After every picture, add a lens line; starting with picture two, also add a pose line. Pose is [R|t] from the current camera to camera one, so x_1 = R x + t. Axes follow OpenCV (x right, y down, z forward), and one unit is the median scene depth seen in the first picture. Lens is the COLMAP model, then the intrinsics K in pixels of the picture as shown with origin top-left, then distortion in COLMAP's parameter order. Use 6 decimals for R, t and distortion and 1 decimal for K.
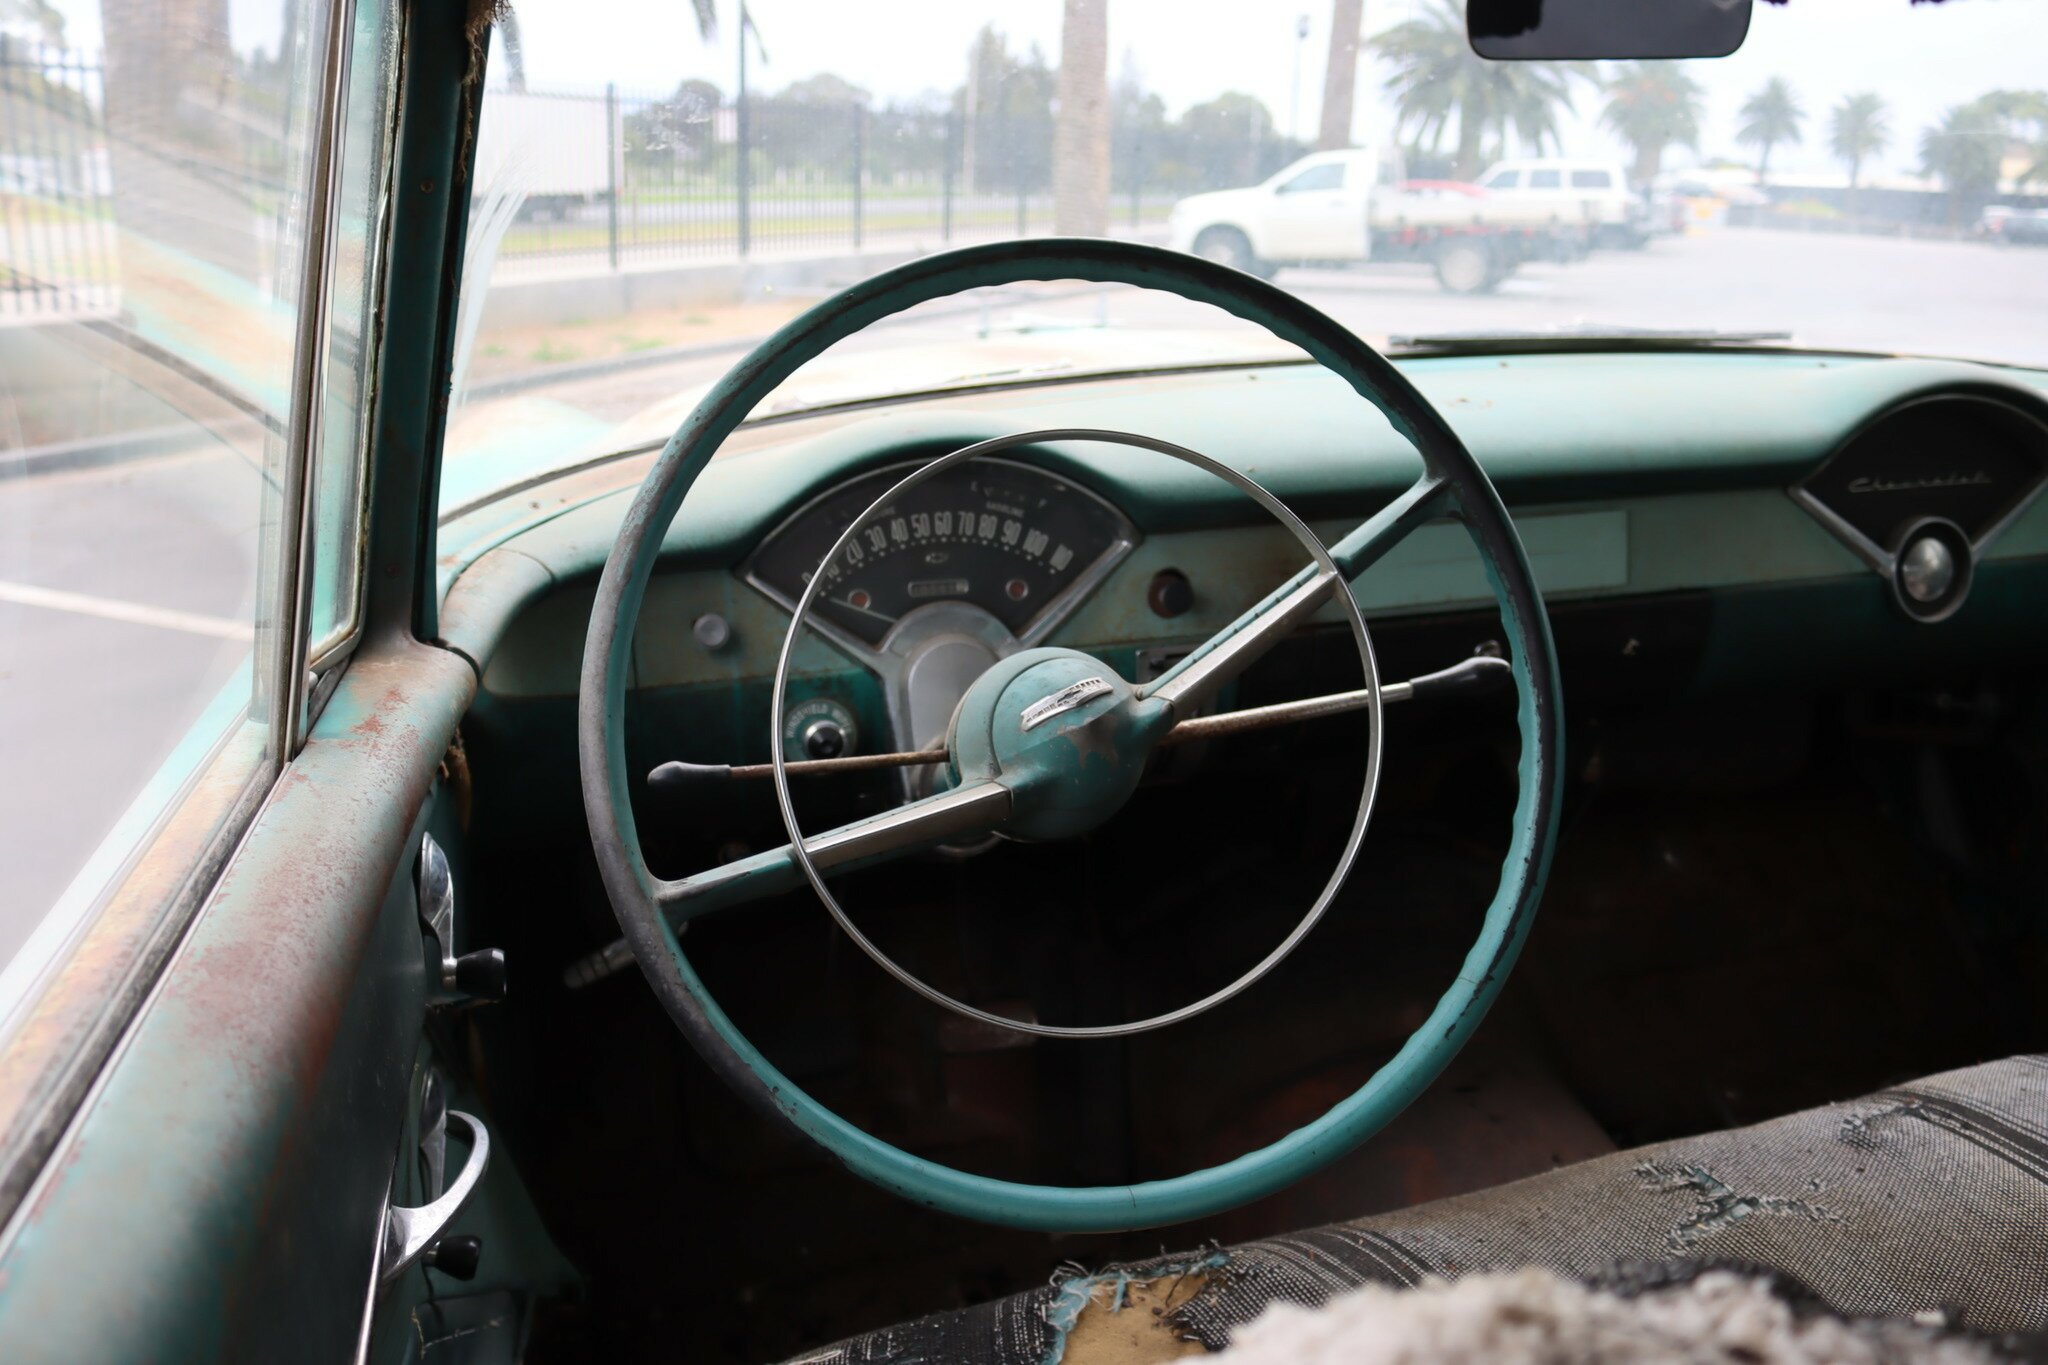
lens RADIAL K [[1719.0, 0, 1004.5], [0, 1719.0, 672.6], [0, 0, 1]] dist [-0.148571, 0.120302]
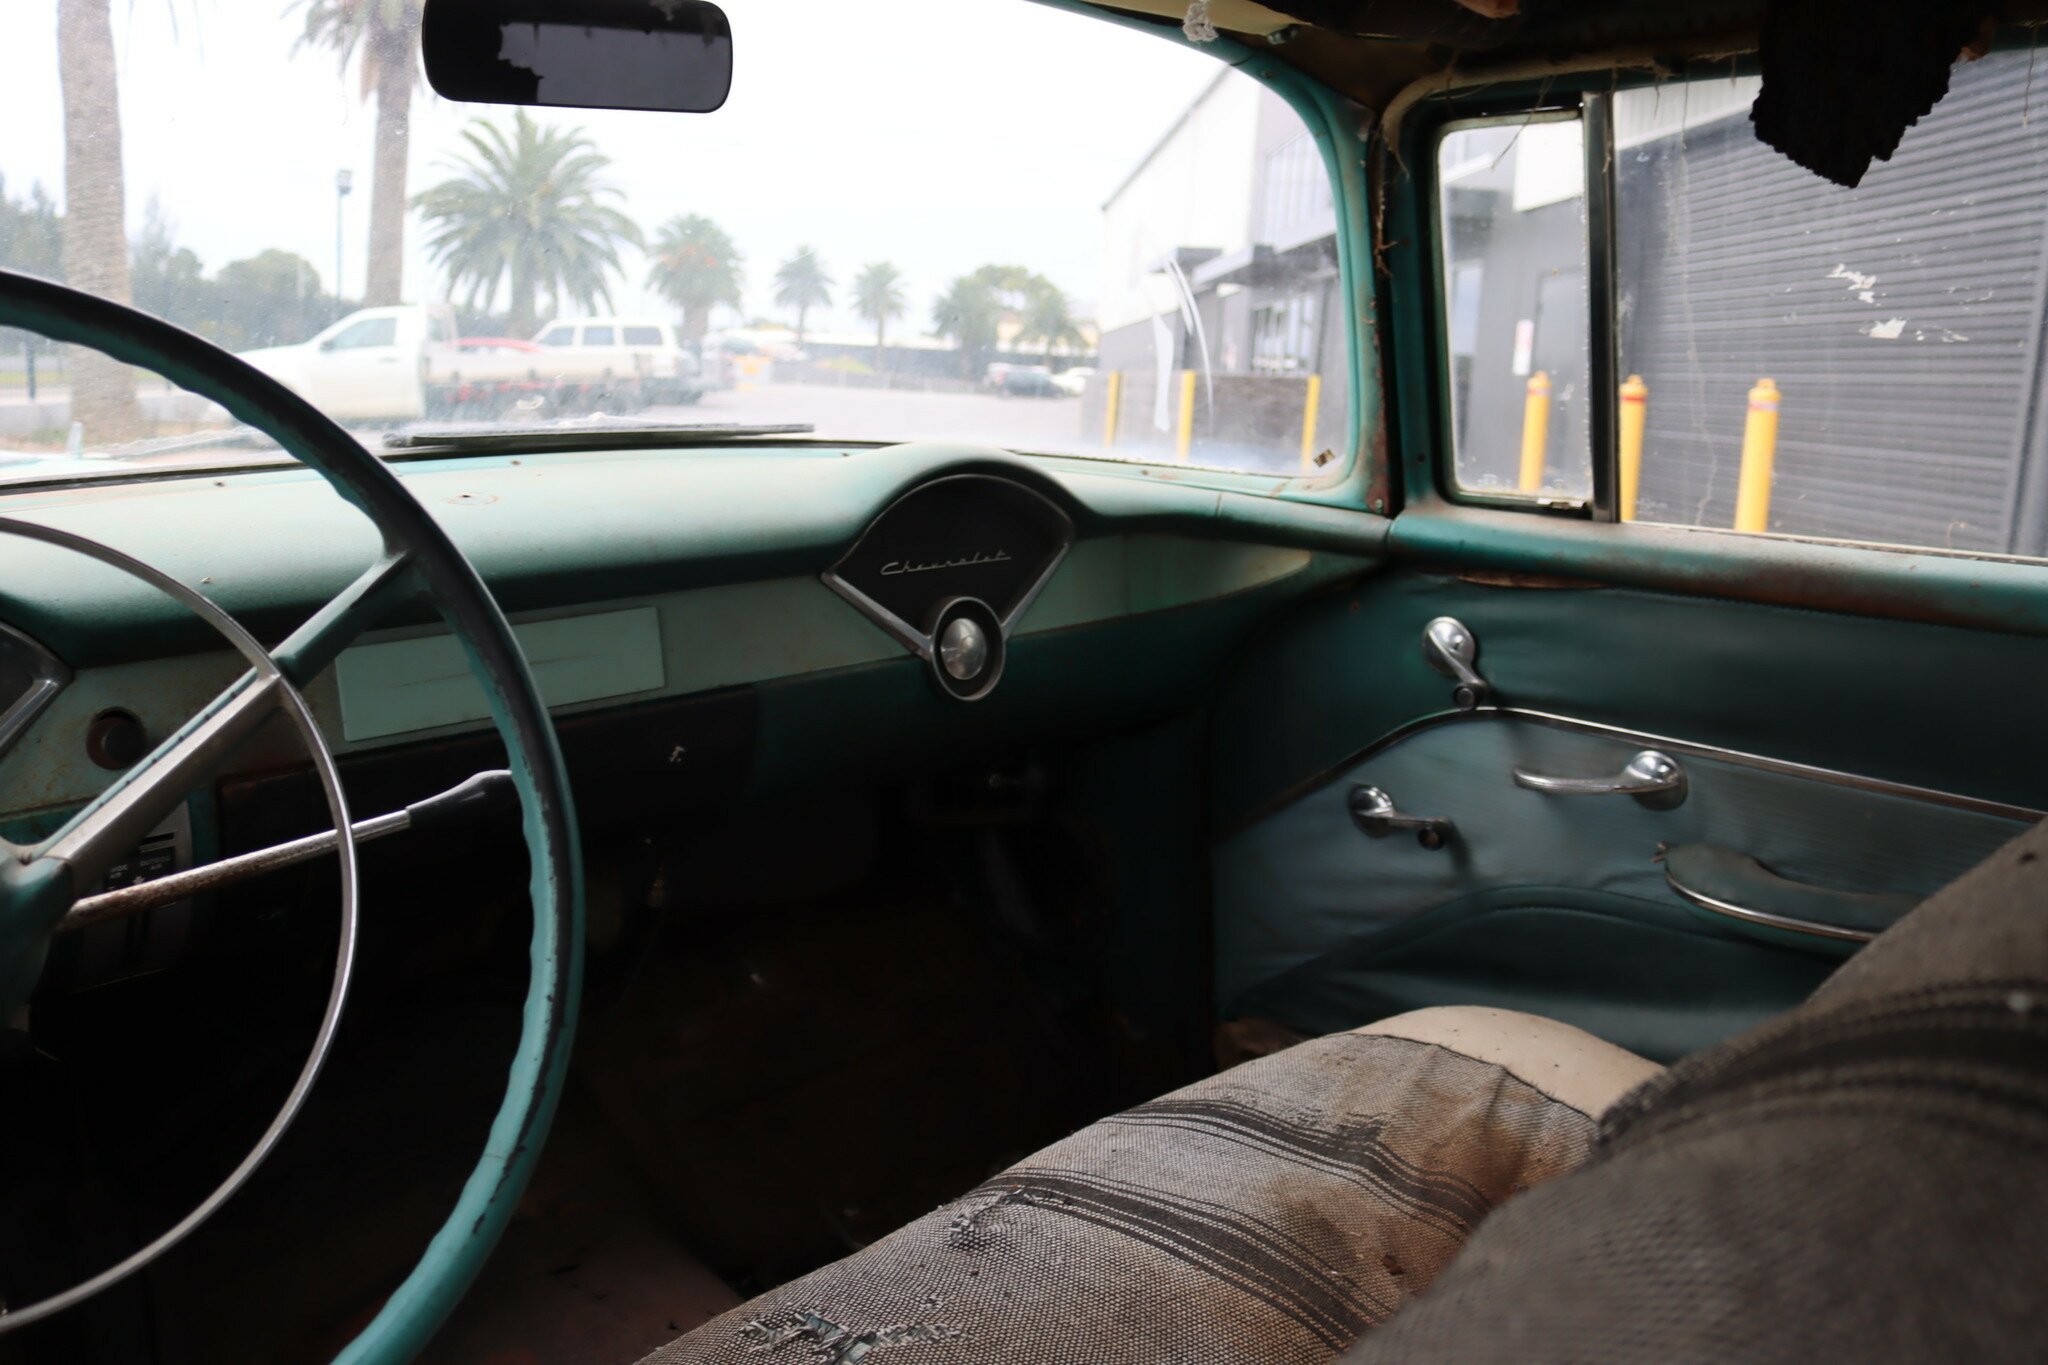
lens RADIAL K [[1687.3, 0, 1017.1], [0, 1687.3, 658.6], [0, 0, 1]] dist [-0.156703, 0.132950]
pose [[0.860231, -0.068421, 0.505294, 0.072625], [0.121017, 0.990038, -0.071965, 0.021989], [-0.495336, 0.123056, 0.859941, 0.114860]]
